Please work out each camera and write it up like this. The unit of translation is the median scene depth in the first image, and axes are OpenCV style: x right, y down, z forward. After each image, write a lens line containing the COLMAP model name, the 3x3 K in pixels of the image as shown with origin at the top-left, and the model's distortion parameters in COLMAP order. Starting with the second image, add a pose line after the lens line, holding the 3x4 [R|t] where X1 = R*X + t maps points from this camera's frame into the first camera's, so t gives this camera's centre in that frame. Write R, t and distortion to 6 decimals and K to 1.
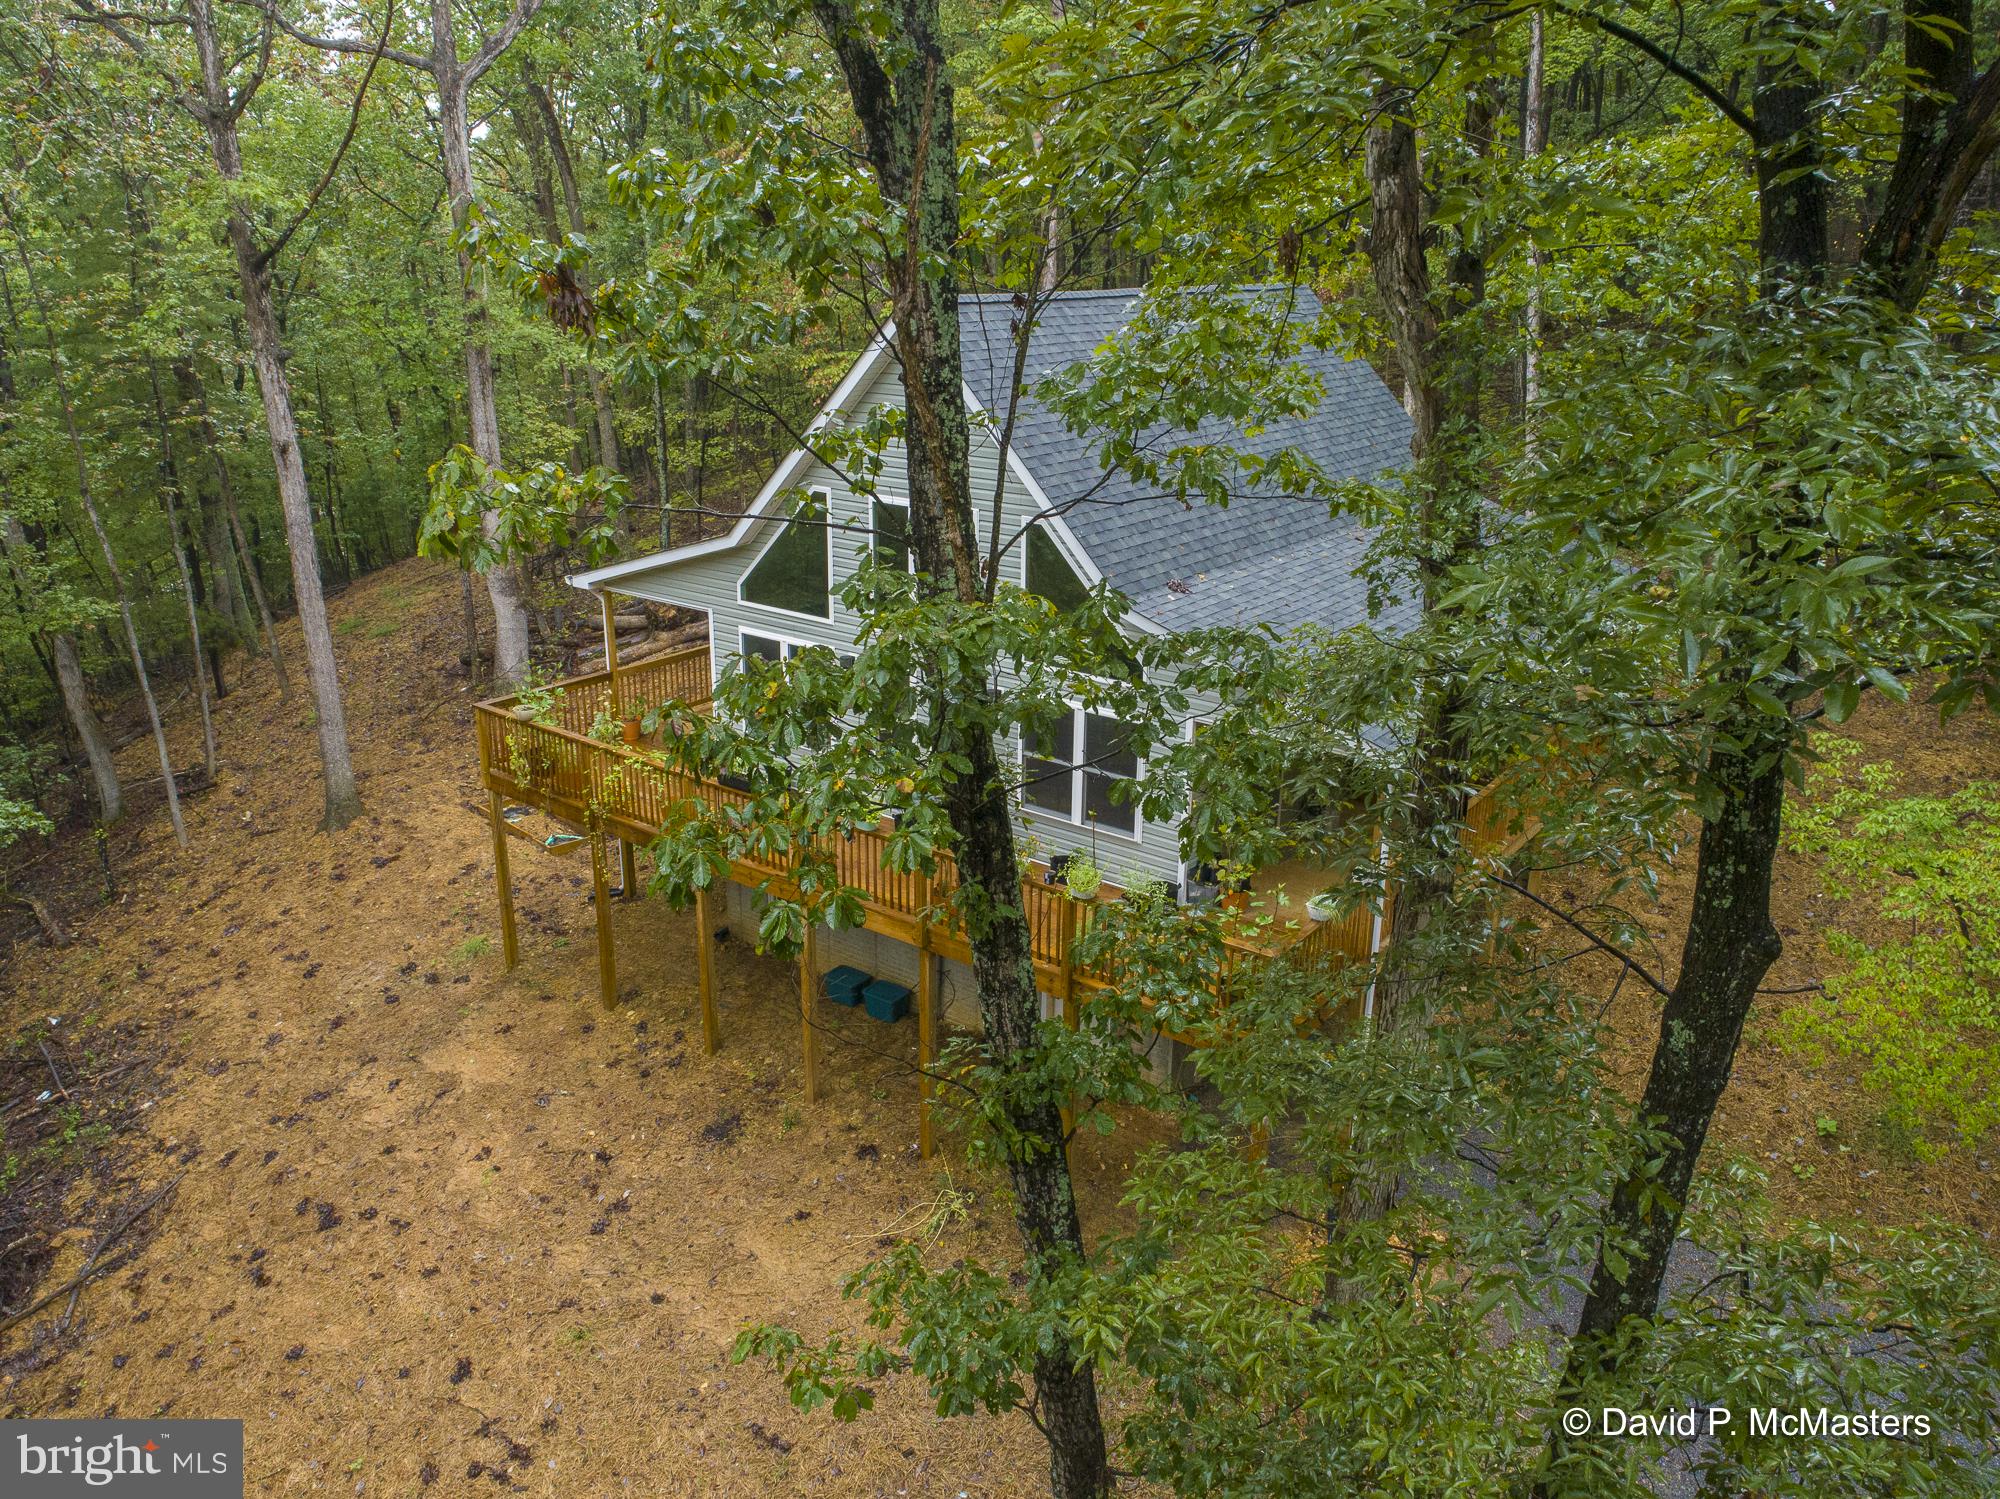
lens RADIAL K [[1524.7, 0, 1005.8], [0, 1524.7, 756.2], [0, 0, 1]] dist [-0.010733, 0.002100]
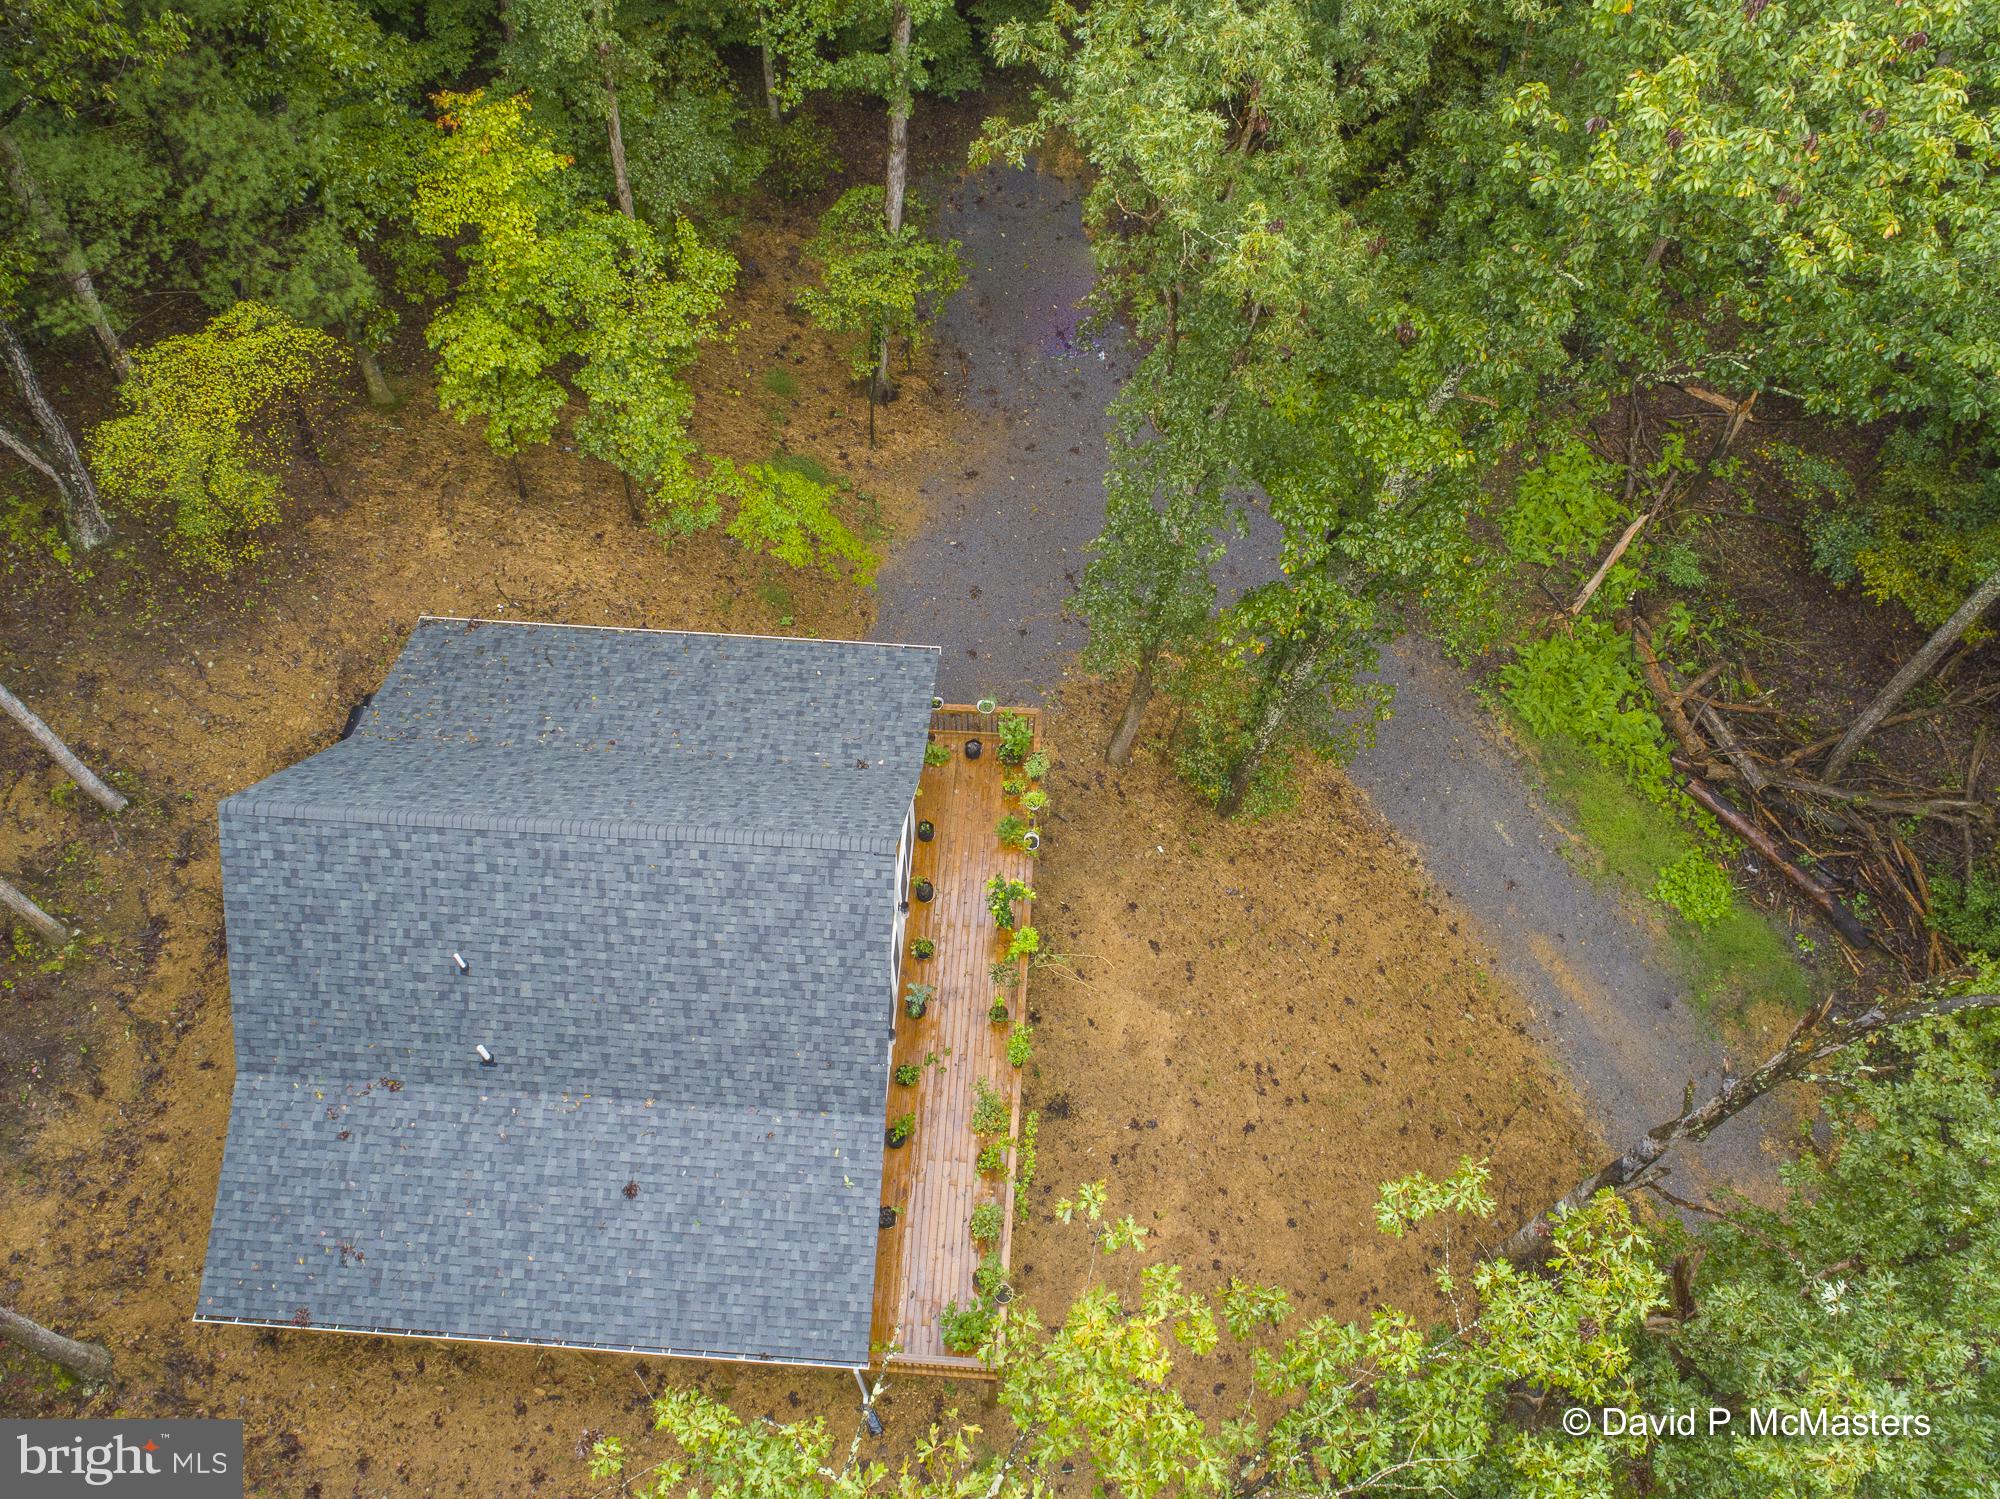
lens RADIAL K [[1524.7, 0, 1005.8], [0, 1524.7, 756.2], [0, 0, 1]] dist [-0.010733, 0.002100]
pose [[-0.551824, -0.722345, 0.416784, -0.512125], [0.251327, 0.332486, 0.909004, -1.255364], [-0.795189, 0.606359, -0.001929, 0.752350]]
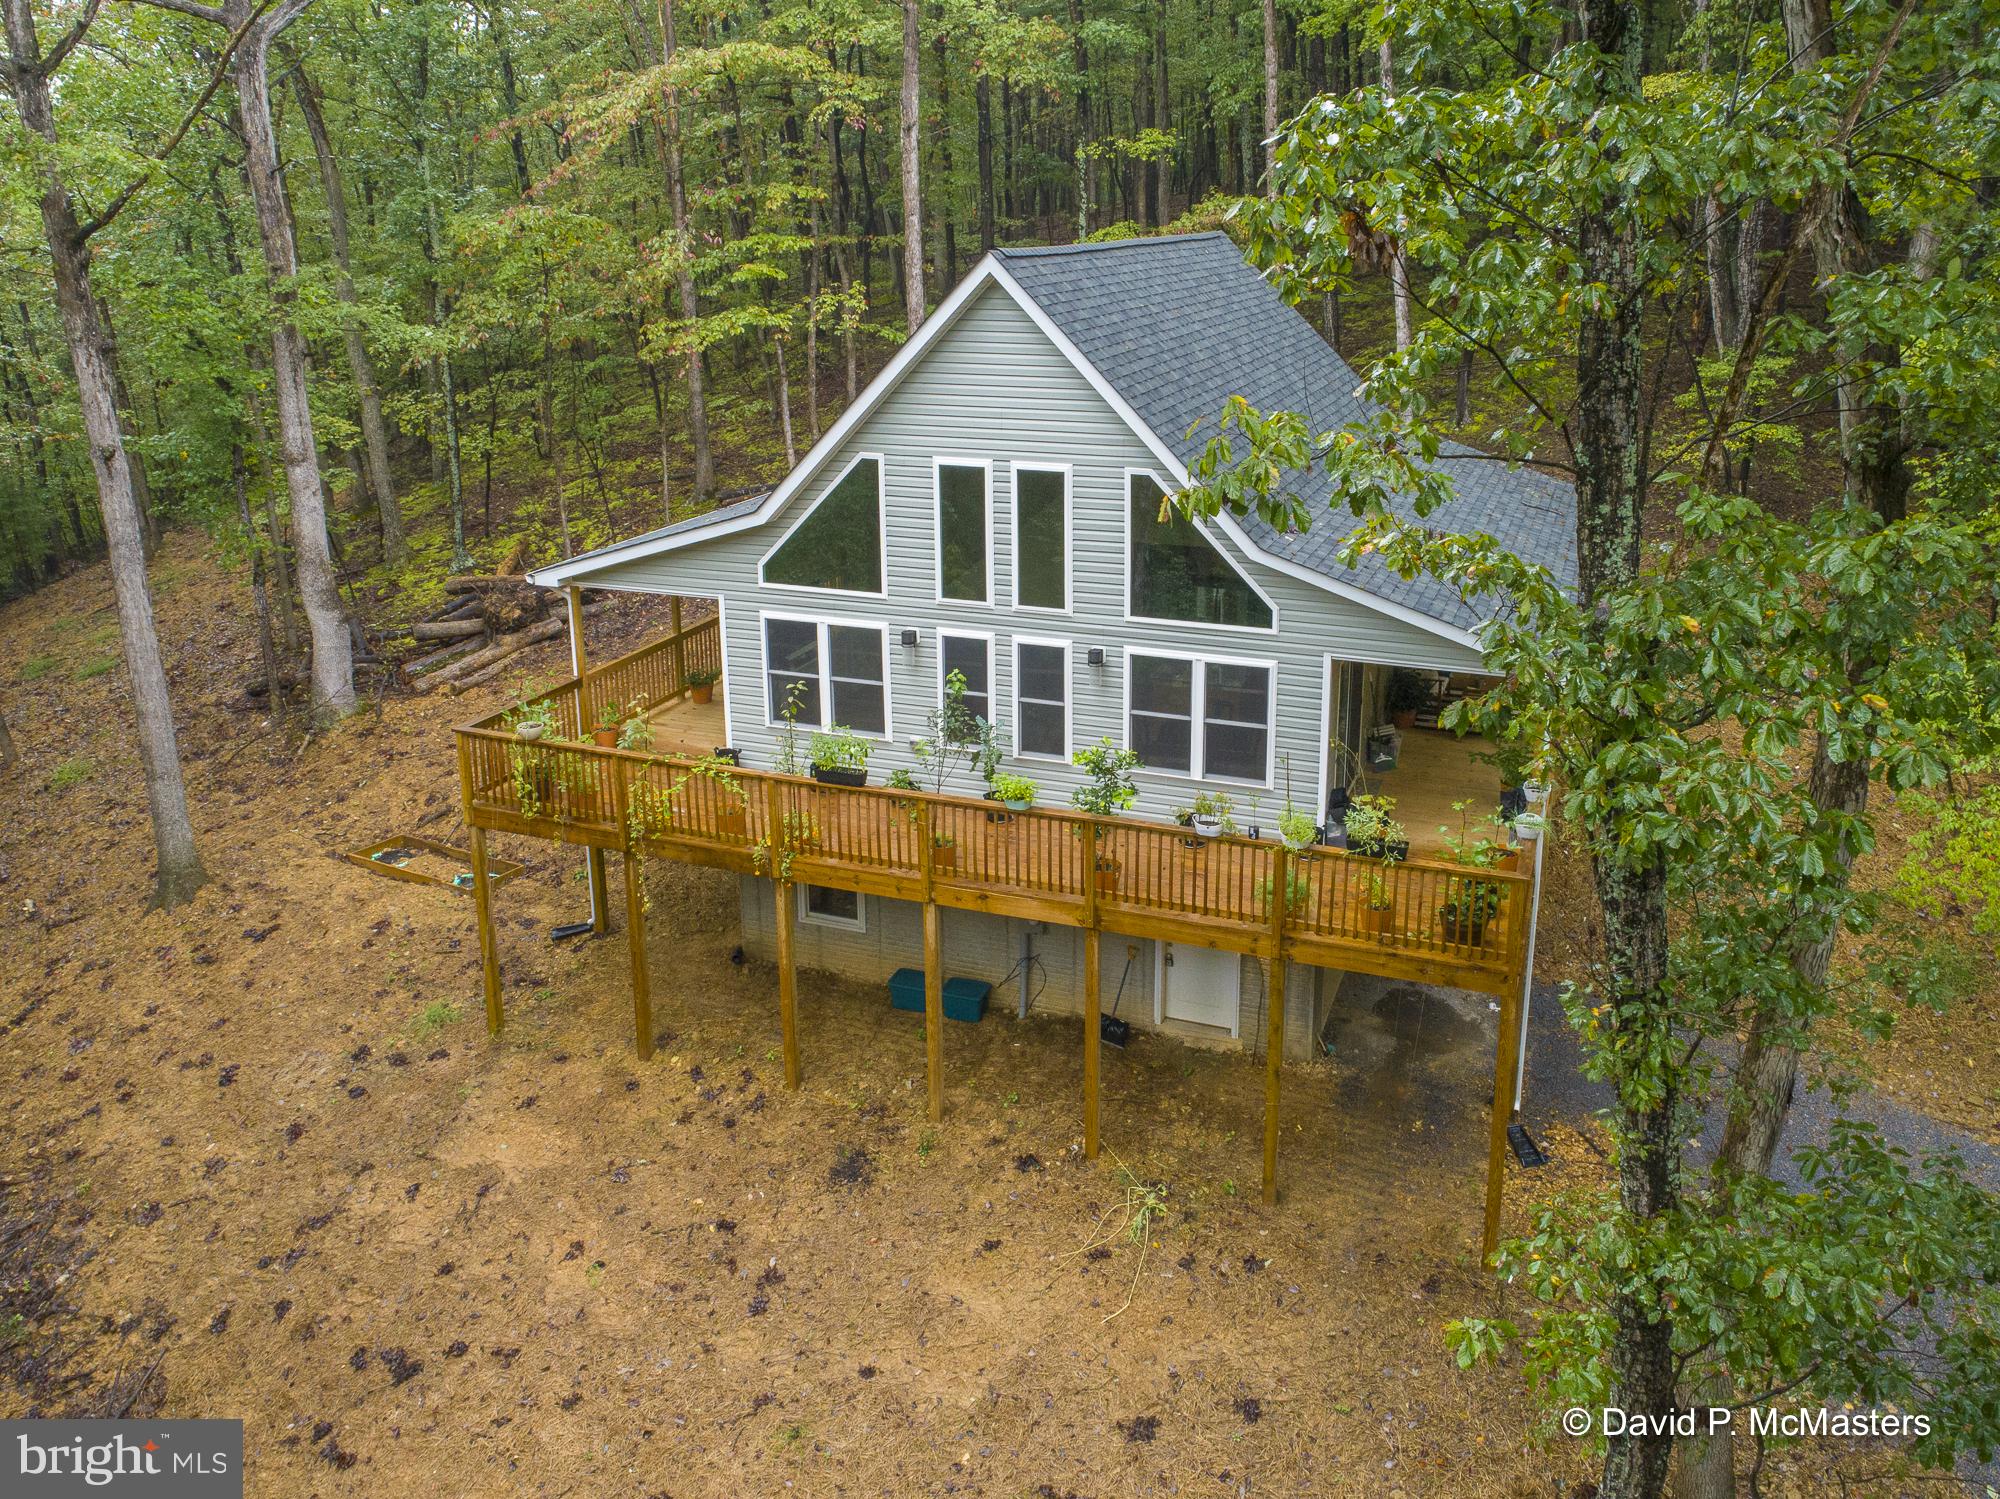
lens RADIAL K [[1577.1, 0, 1054.5], [0, 1577.1, 588.4], [0, 0, 1]] dist [-0.007302, -0.000153]
pose [[0.958271, -0.084754, 0.273008, -0.269729], [0.108617, 0.991364, -0.073484, -0.010356], [-0.264422, 0.100071, 0.959201, 0.045169]]
